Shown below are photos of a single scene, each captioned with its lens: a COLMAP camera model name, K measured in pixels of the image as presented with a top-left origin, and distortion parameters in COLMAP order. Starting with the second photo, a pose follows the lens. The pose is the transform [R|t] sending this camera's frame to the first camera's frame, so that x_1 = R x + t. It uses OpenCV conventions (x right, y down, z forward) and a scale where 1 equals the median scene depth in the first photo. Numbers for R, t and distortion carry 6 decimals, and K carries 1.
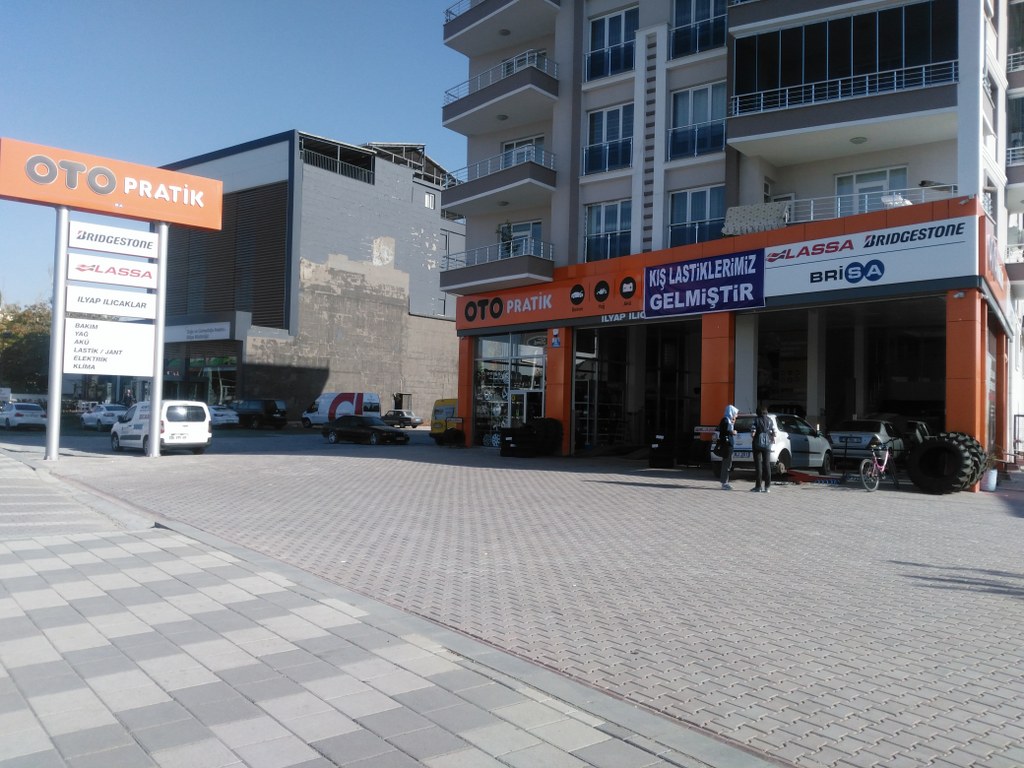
lens RADIAL K [[824.7, 0, 512.0], [0, 824.7, 384.0], [0, 0, 1]] dist [0.108040, -0.188407]
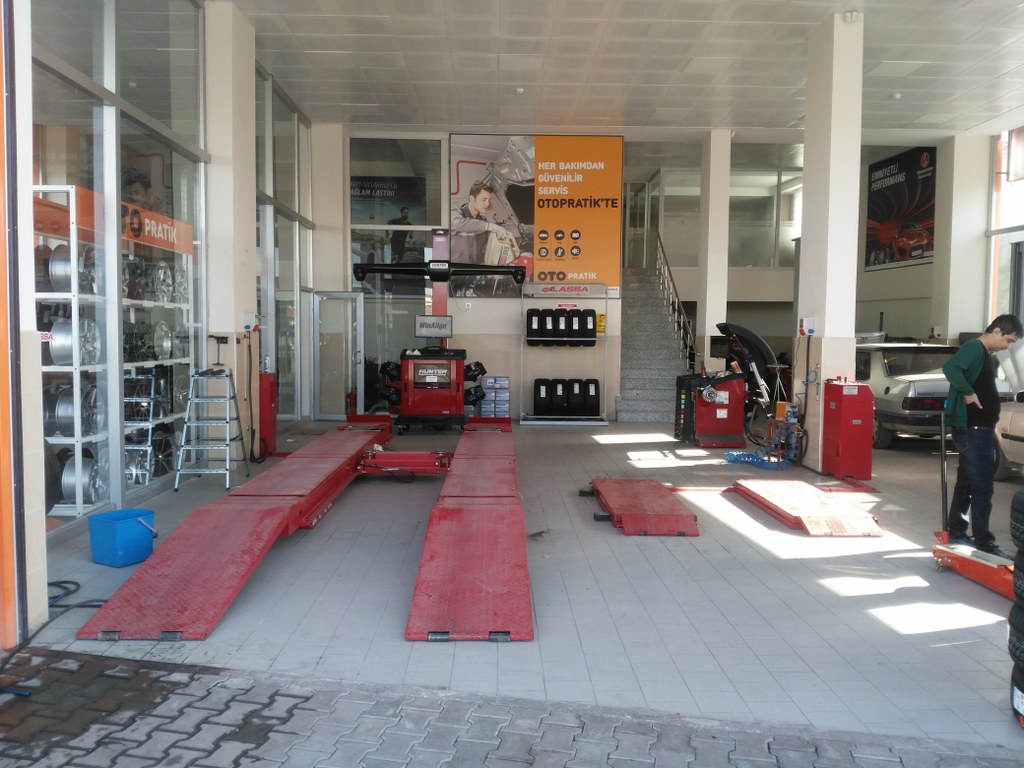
lens RADIAL K [[824.7, 0, 512.0], [0, 824.7, 384.0], [0, 0, 1]] dist [0.108040, -0.188407]
pose [[0.770430, -0.058503, 0.634835, 0.051132], [-0.007497, 0.994880, 0.100781, 0.030045], [-0.637481, -0.082404, 0.766047, 0.988966]]
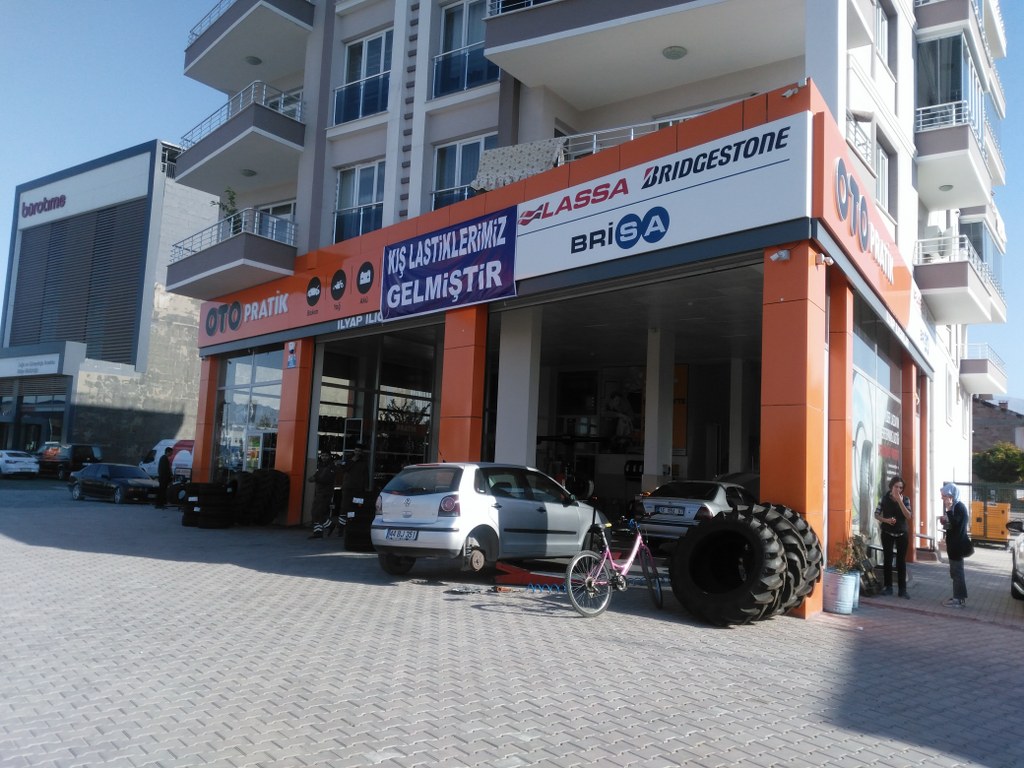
lens RADIAL K [[816.3, 0, 512.0], [0, 816.3, 384.0], [0, 0, 1]] dist [0.217235, -0.448771]
pose [[0.999225, 0.027618, 0.028049, 0.262656], [-0.025514, 0.997022, -0.072776, 0.018314], [-0.029975, 0.072004, 0.996954, 0.351437]]
